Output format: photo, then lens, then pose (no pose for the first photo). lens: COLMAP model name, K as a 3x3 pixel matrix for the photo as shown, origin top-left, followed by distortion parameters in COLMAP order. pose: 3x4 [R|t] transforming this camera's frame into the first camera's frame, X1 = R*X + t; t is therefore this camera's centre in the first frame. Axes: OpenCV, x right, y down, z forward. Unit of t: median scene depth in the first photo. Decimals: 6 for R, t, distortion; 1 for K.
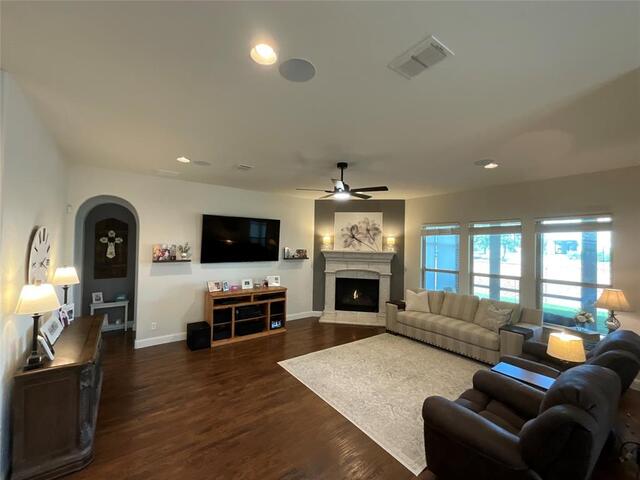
lens RADIAL K [[258.8, 0, 320.2], [0, 258.8, 241.0], [0, 0, 1]] dist [-0.006935, 0.002266]
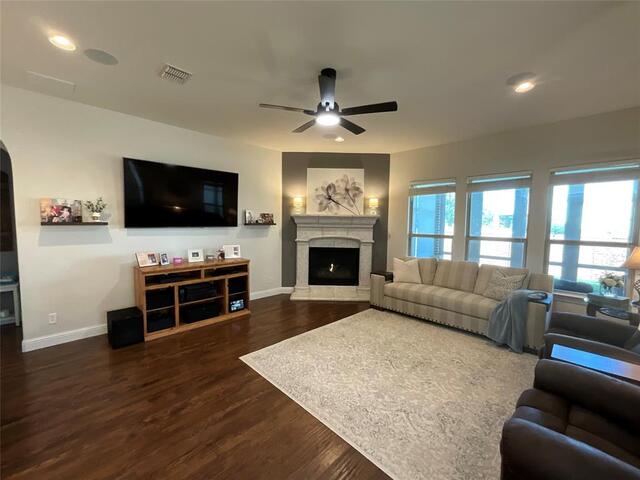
lens RADIAL K [[258.8, 0, 320.0], [0, 258.8, 239.7], [0, 0, 1]] dist [-0.006935, 0.002266]
pose [[0.990061, -0.016297, 0.139689, -0.029858], [0.004376, 0.996352, 0.085231, 0.062281], [-0.140568, -0.083772, 0.986521, 0.226945]]
